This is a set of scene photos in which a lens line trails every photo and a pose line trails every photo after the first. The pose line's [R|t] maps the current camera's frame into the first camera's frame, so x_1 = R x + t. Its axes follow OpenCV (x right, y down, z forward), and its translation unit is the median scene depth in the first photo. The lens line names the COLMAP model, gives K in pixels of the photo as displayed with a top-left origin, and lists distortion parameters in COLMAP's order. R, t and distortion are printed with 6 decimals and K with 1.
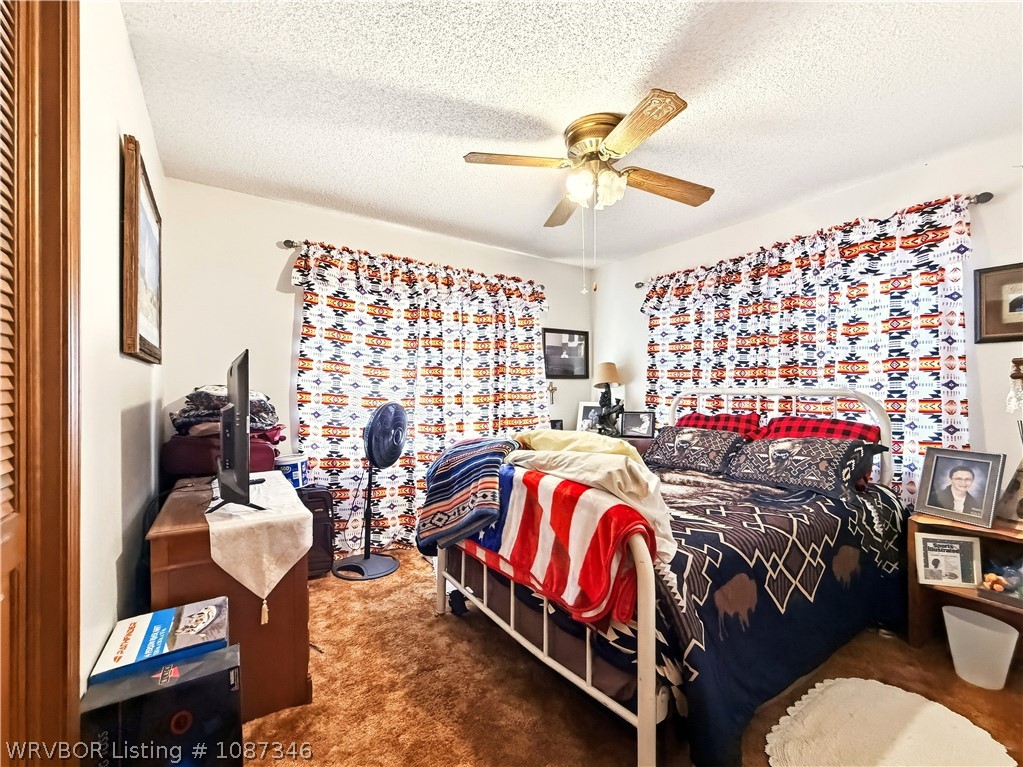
lens RADIAL K [[421.8, 0, 511.4], [0, 421.8, 385.1], [0, 0, 1]] dist [0.001949, -0.000381]
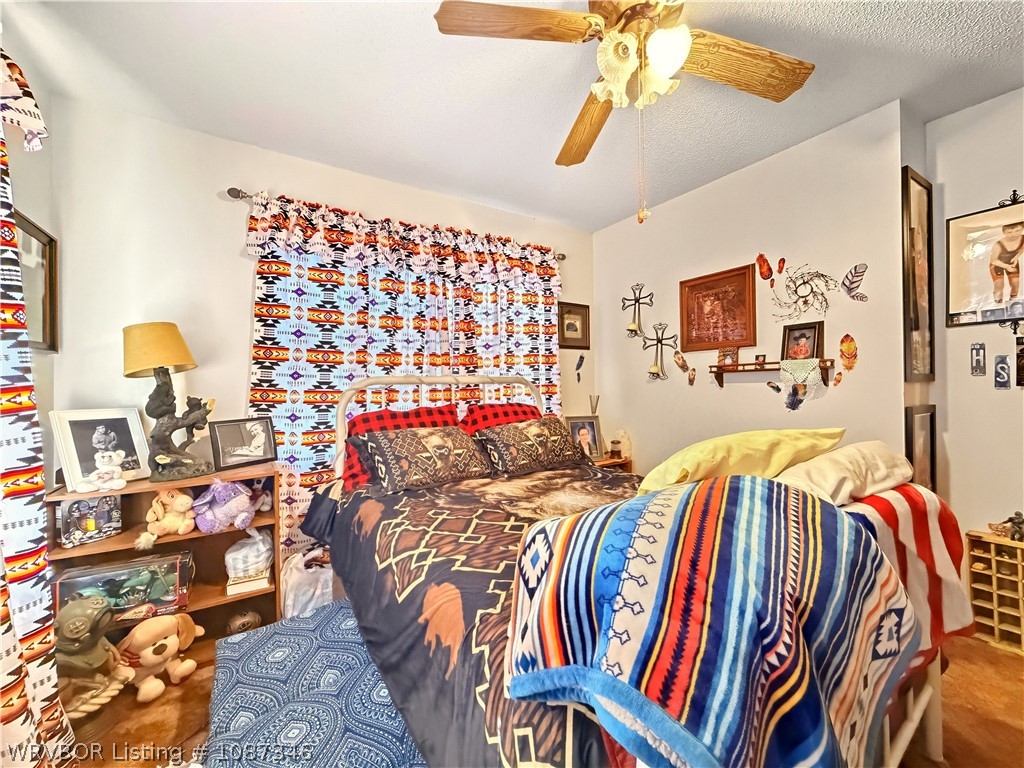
lens RADIAL K [[422.2, 0, 513.3], [0, 422.2, 380.8], [0, 0, 1]] dist [0.001949, -0.000381]
pose [[0.016835, 0.010869, 0.999799, -0.268209], [0.005471, 0.999925, -0.010962, 0.021943], [-0.999843, 0.005654, 0.016774, 0.670815]]
